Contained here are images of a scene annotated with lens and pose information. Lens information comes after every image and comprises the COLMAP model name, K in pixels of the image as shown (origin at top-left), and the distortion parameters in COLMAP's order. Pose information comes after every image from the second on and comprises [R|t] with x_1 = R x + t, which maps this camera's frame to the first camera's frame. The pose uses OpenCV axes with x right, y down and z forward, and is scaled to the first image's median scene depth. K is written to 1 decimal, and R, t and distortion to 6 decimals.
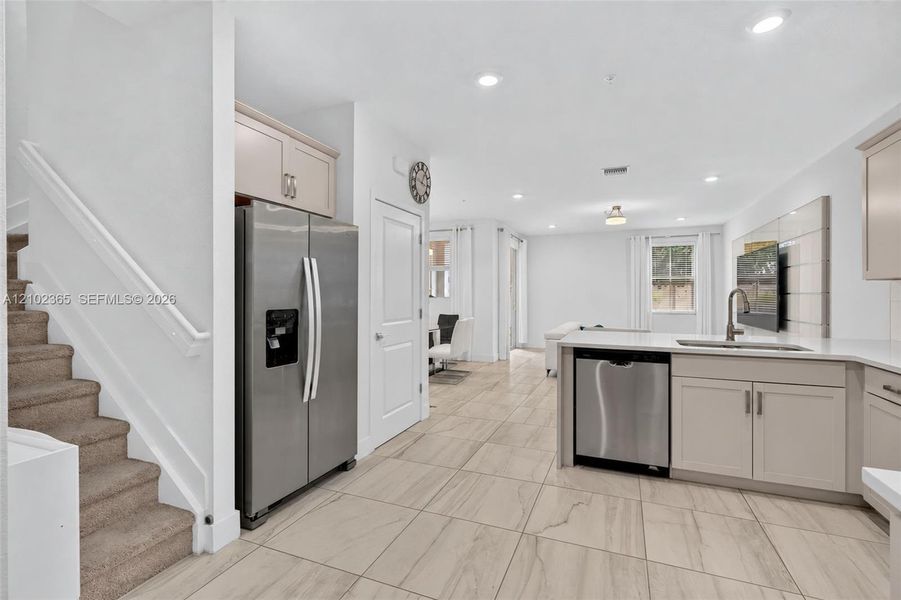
lens RADIAL K [[406.1, 0, 450.5], [0, 406.1, 300.0], [0, 0, 1]] dist [-0.003351, -0.000601]
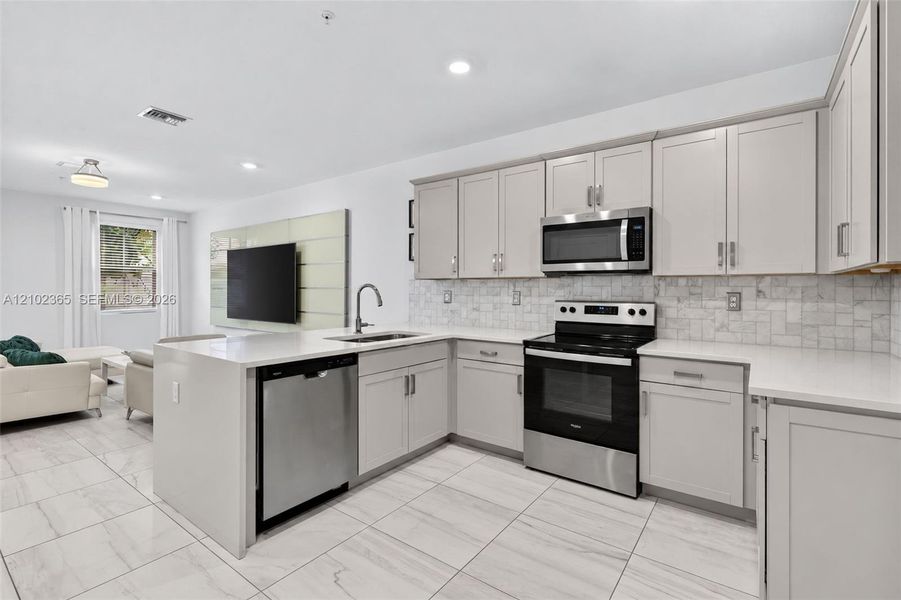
lens RADIAL K [[412.9, 0, 461.1], [0, 412.9, 291.5], [0, 0, 1]] dist [0.005501, 0.000242]
pose [[0.226879, -0.005456, 0.973908, -0.294060], [0.009032, 0.999953, 0.003498, -0.009815], [-0.973881, 0.008002, 0.226918, 0.499452]]
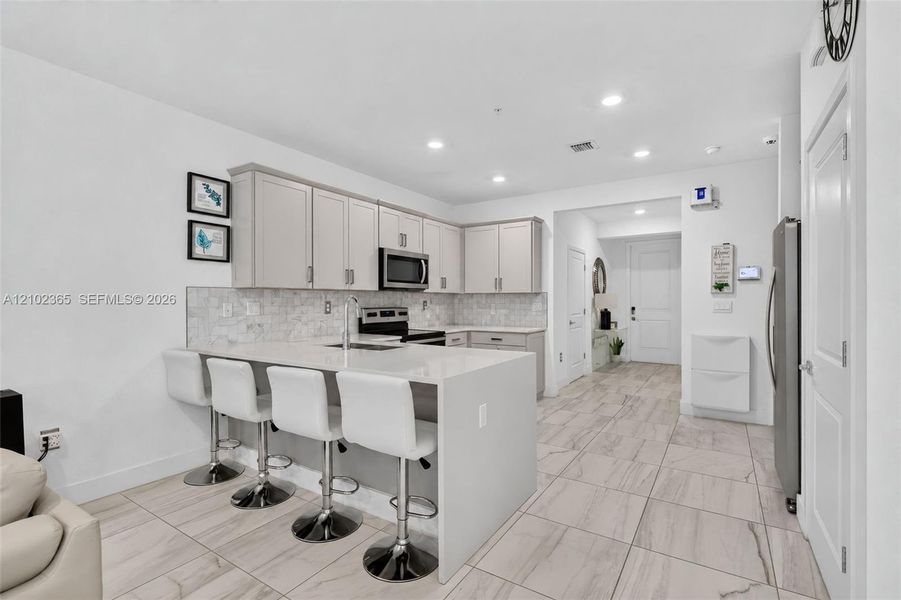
lens RADIAL K [[411.5, 0, 459.6], [0, 411.5, 303.0], [0, 0, 1]] dist [0.001457, 0.000301]
pose [[-0.986109, -0.000026, 0.166101, 0.275279], [0.002724, 0.999863, 0.016329, -0.021687], [-0.166079, 0.016554, -0.985974, 1.913014]]
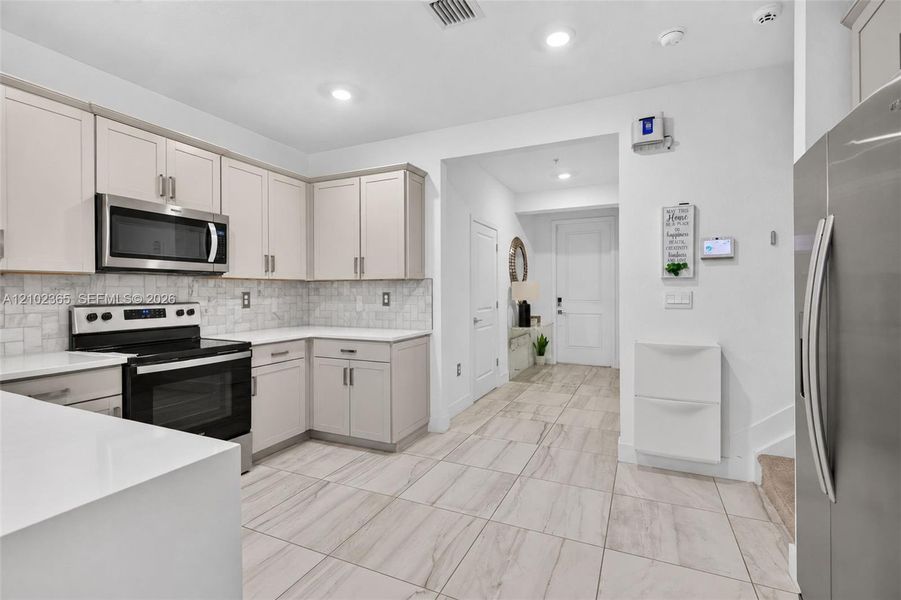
lens RADIAL K [[409.8, 0, 454.6], [0, 409.8, 291.6], [0, 0, 1]] dist [0.001689, 0.000331]
pose [[-0.999401, 0.003084, 0.034456, 0.086876], [0.003560, 0.999899, 0.013774, -0.015502], [-0.034410, 0.013889, -0.999311, 1.288586]]
